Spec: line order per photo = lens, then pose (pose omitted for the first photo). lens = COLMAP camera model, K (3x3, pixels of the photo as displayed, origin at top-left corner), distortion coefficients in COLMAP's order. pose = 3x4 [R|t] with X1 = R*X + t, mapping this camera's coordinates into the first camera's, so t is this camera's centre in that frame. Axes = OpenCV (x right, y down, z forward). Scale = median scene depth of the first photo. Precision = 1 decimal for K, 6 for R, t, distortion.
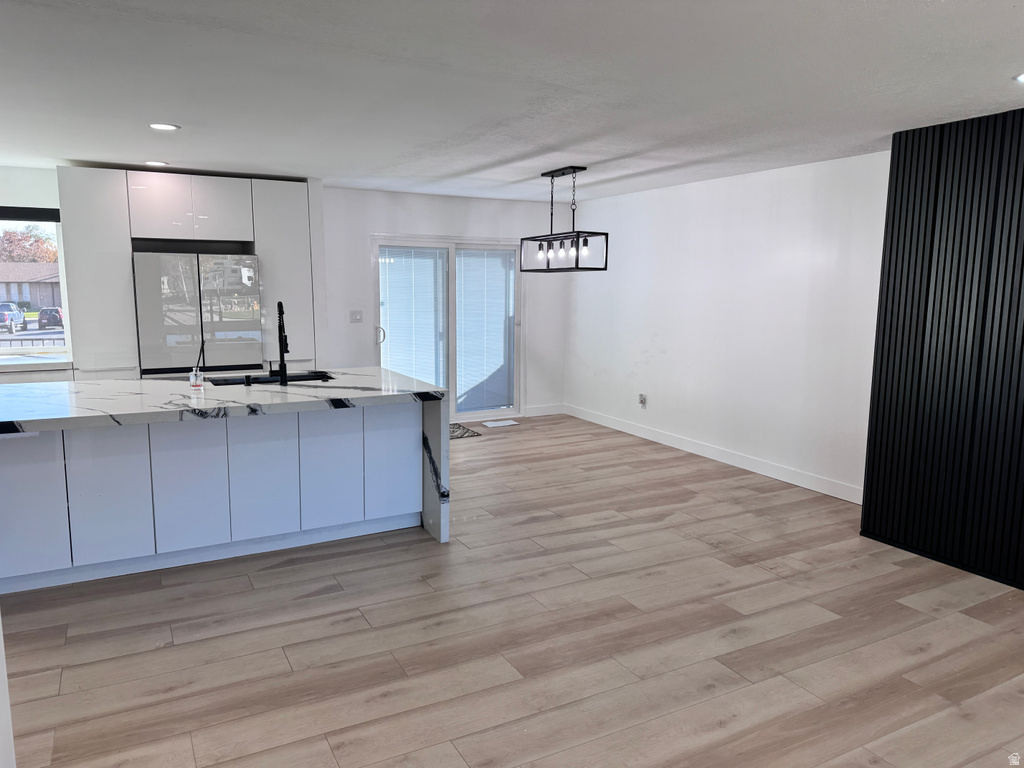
lens RADIAL K [[719.4, 0, 521.8], [0, 719.4, 383.1], [0, 0, 1]] dist [0.051220, -0.059820]
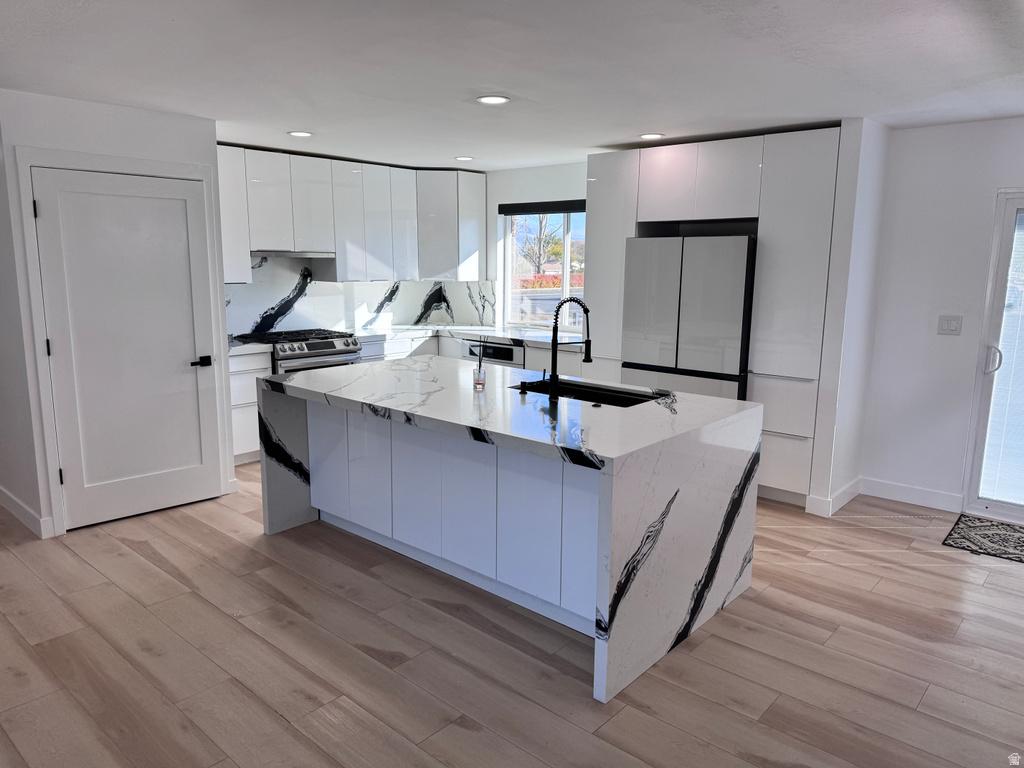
lens RADIAL K [[719.4, 0, 507.0], [0, 719.4, 380.8], [0, 0, 1]] dist [0.051220, -0.059820]
pose [[0.325784, 0.155094, -0.932636, 0.421211], [-0.138365, 0.983653, 0.115246, -0.111154], [0.935265, 0.091499, 0.341918, 0.731268]]
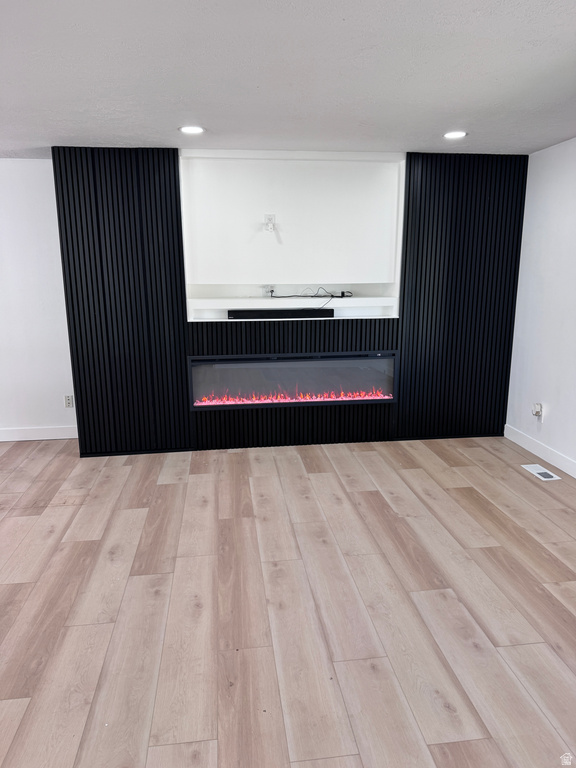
lens RADIAL K [[539.5, 0, 281.8], [0, 539.5, 380.6], [0, 0, 1]] dist [0.051220, -0.059820]
pose [[0.374861, -0.197910, 0.905710, -0.295712], [0.144107, 0.977513, 0.153956, -0.031155], [-0.915812, 0.072807, 0.394951, 0.288320]]
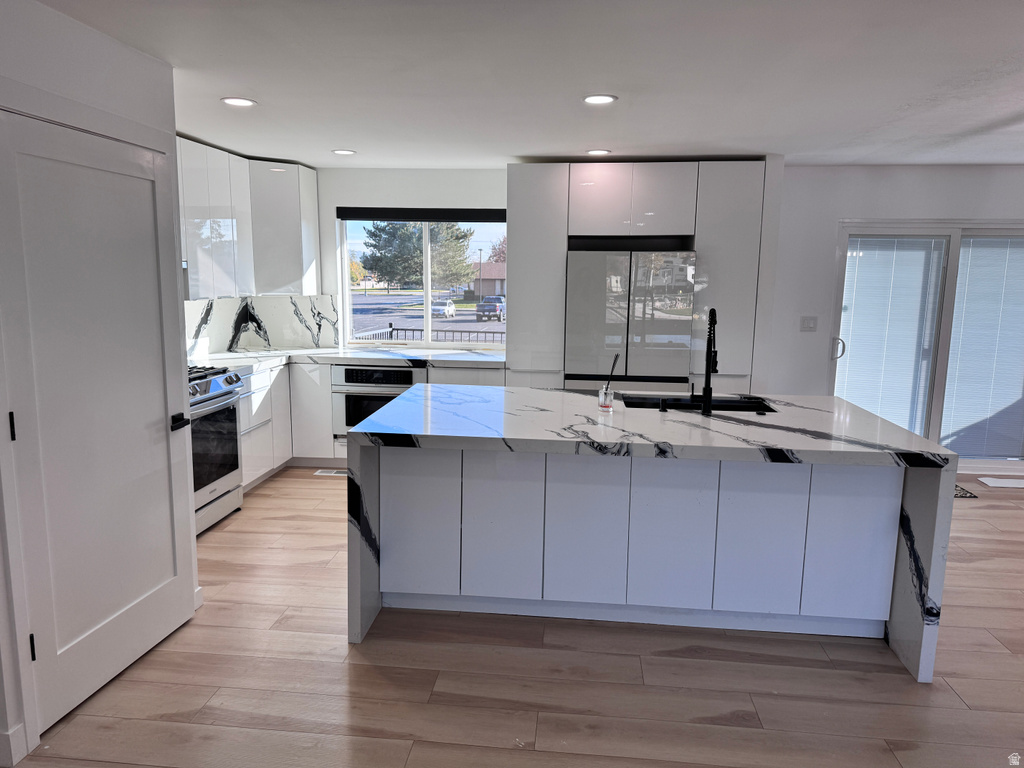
lens RADIAL K [[719.4, 0, 510.3], [0, 719.4, 382.0], [0, 0, 1]] dist [0.051220, -0.059820]
pose [[0.821719, 0.086967, -0.563218, -0.071467], [-0.085406, 0.995919, 0.029175, -0.039897], [0.563456, 0.024129, 0.825793, 0.249244]]
